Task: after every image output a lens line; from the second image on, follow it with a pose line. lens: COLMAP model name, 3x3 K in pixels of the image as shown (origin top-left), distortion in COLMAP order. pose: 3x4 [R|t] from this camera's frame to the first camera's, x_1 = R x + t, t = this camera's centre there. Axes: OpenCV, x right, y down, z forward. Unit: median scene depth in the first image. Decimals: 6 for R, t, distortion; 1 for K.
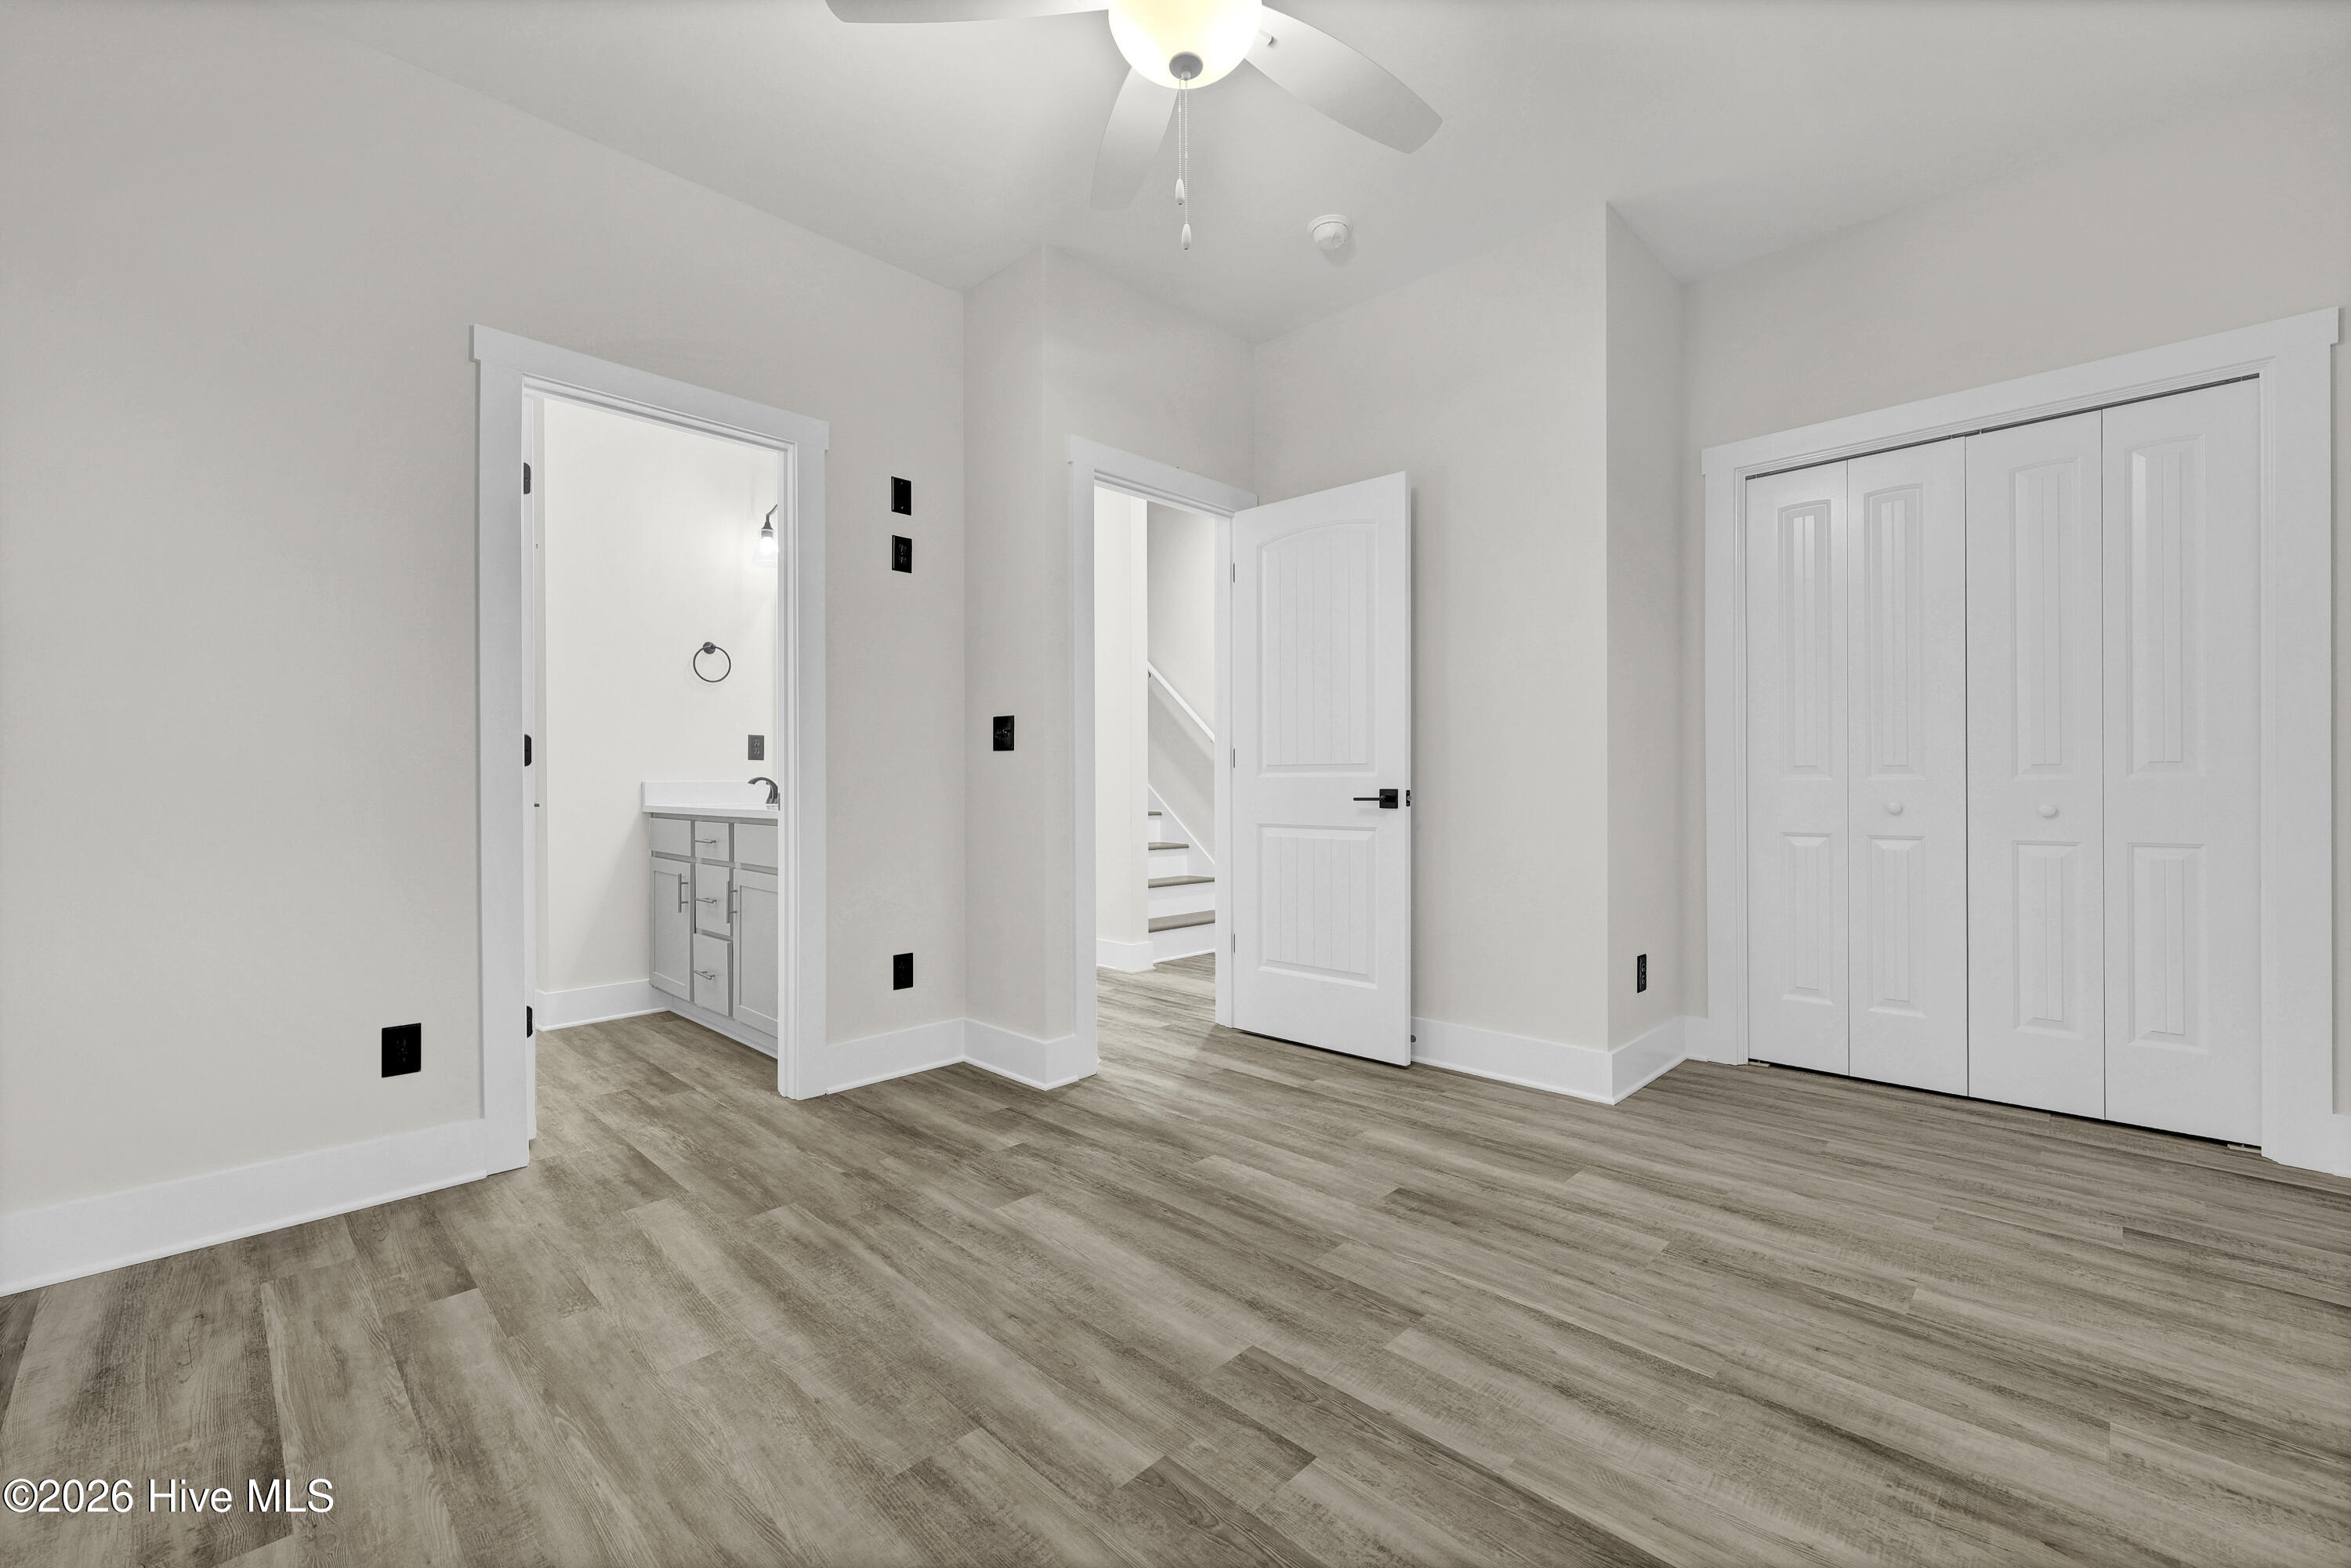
lens RADIAL K [[965.7, 0, 1178.3], [0, 965.7, 778.5], [0, 0, 1]] dist [-0.000040, 0.000210]
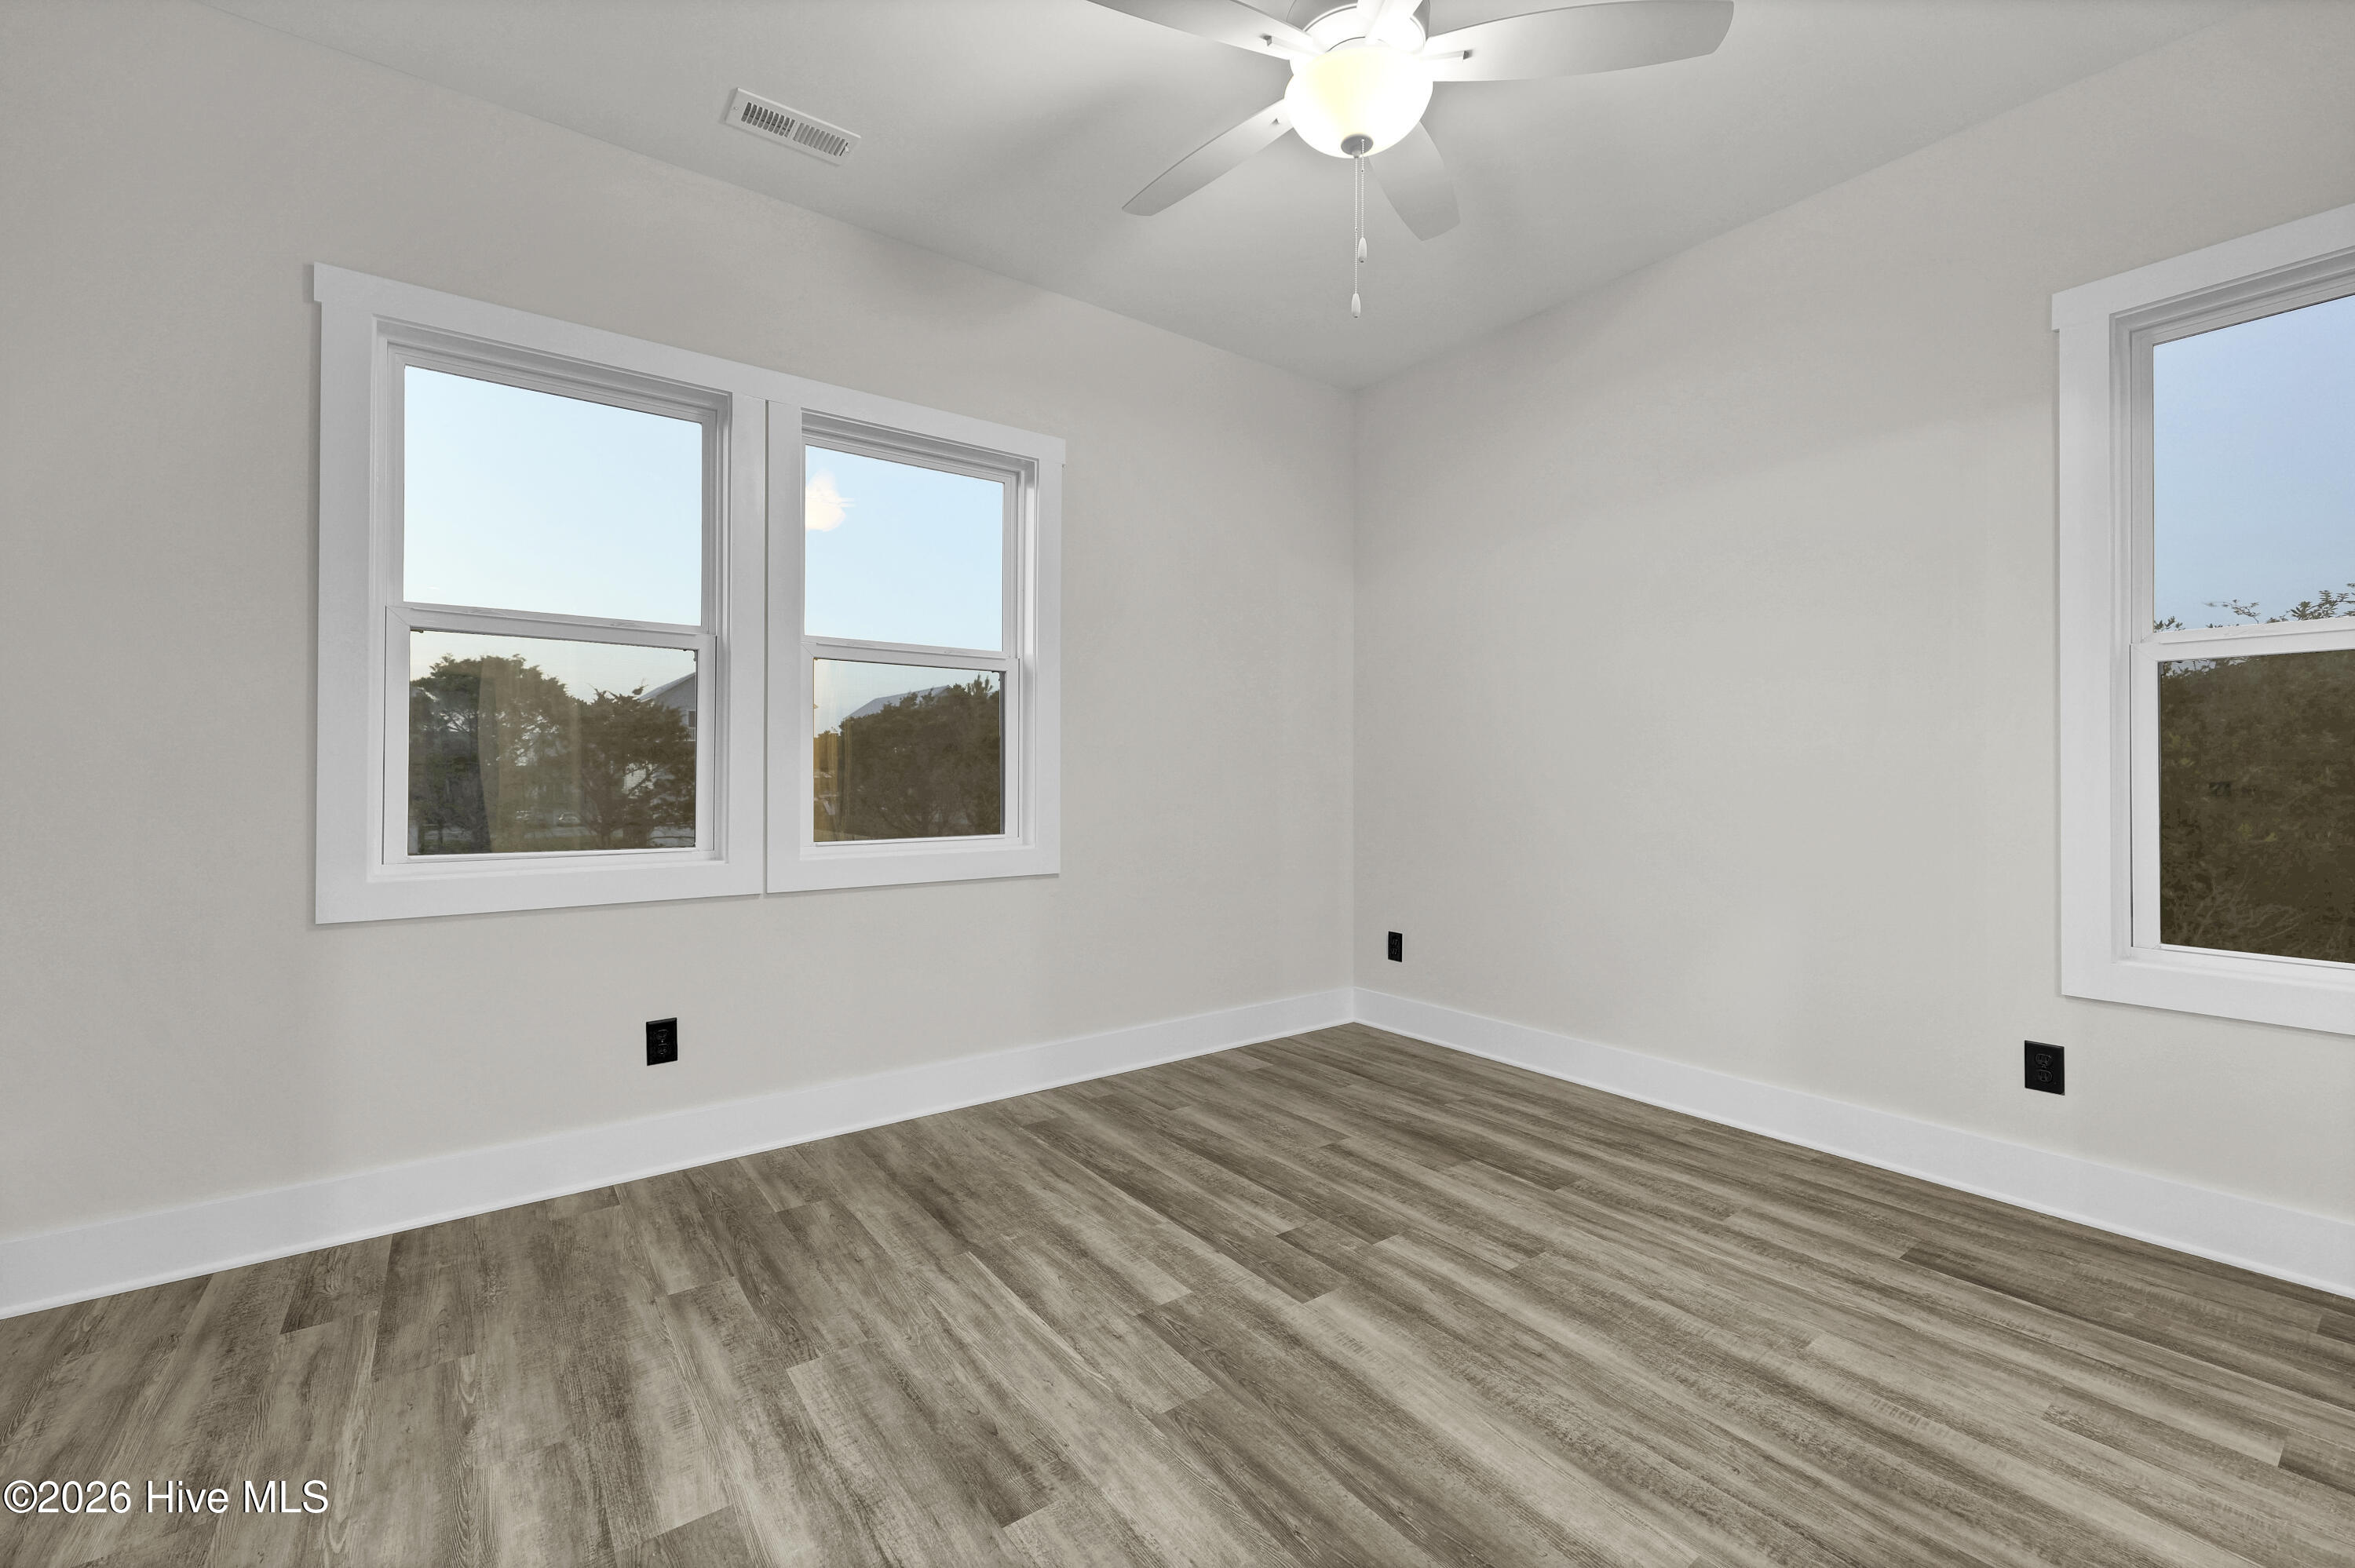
lens RADIAL K [[986.5, 0, 1177.9], [0, 986.5, 780.6], [0, 0, 1]] dist [0.000202, 0.000057]
pose [[-0.987846, 0.005971, 0.155321, 0.035600], [0.006307, 0.999979, 0.001673, -0.043329], [-0.155308, 0.002632, -0.987863, 2.100368]]
